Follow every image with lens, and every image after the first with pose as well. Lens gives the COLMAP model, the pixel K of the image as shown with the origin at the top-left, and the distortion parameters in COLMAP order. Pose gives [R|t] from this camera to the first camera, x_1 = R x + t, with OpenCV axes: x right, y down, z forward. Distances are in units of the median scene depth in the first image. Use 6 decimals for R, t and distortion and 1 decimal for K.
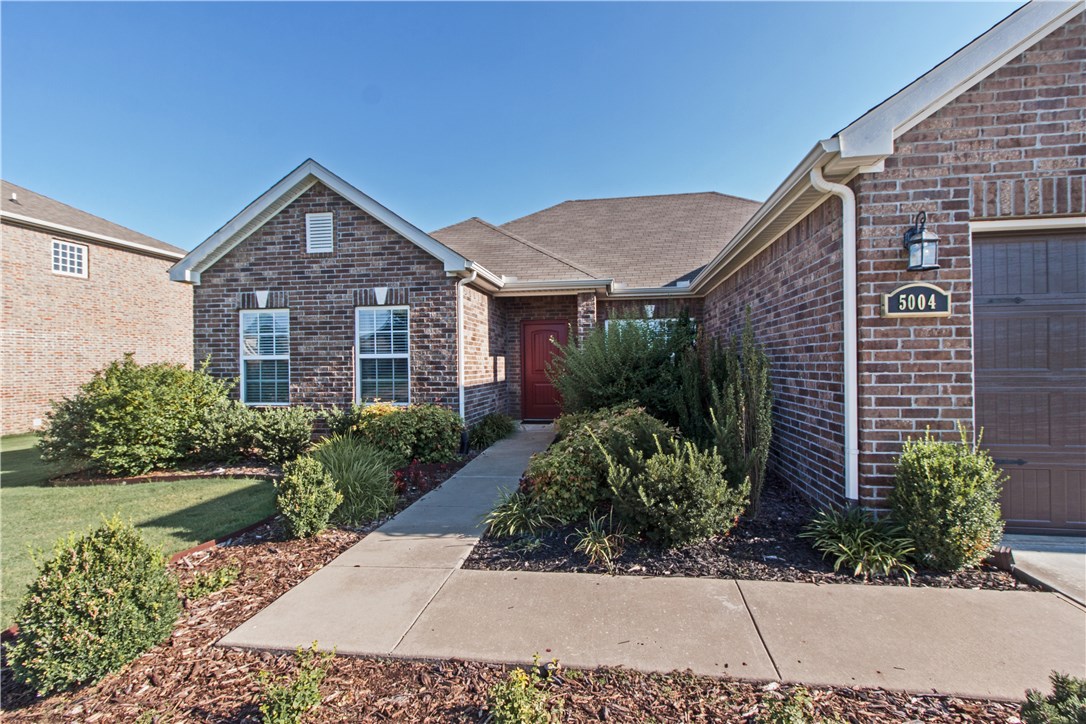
lens RADIAL K [[497.9, 0, 543.0], [0, 497.9, 362.0], [0, 0, 1]] dist [0.002139, 0.000635]
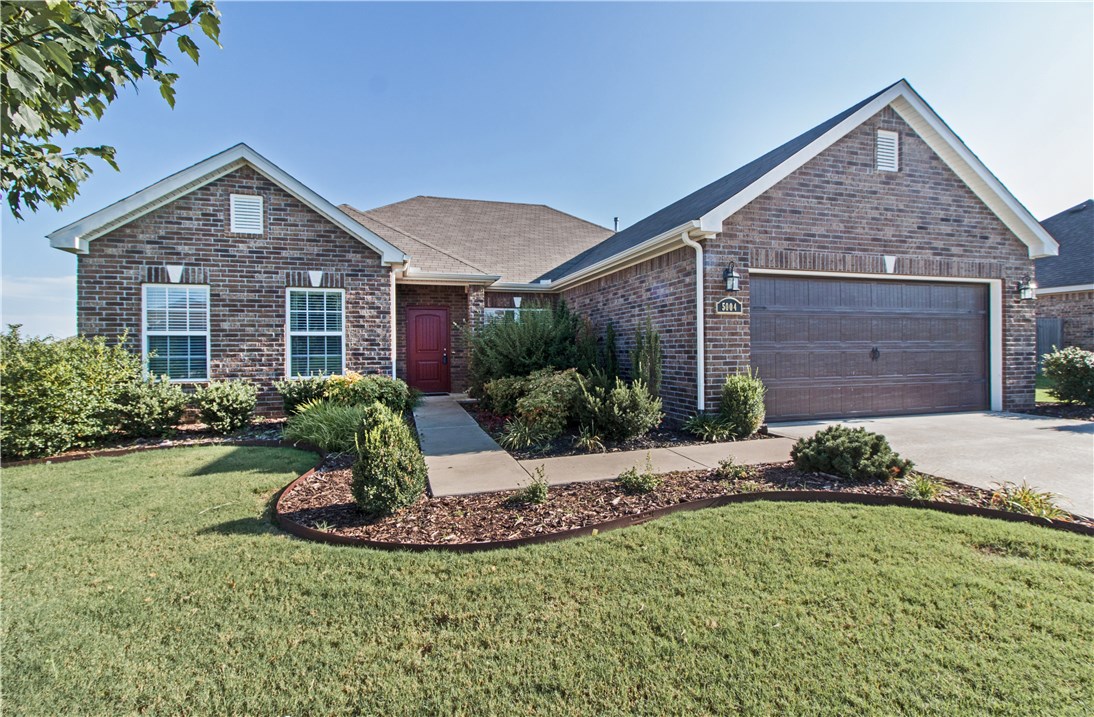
lens RADIAL K [[499.6, 0, 552.0], [0, 499.6, 344.2], [0, 0, 1]] dist [0.002484, 0.000844]
pose [[0.905643, 0.007489, 0.423976, -0.317958], [-0.002551, 0.999922, -0.012212, 0.023540], [-0.424034, 0.009978, 0.905591, -0.216595]]
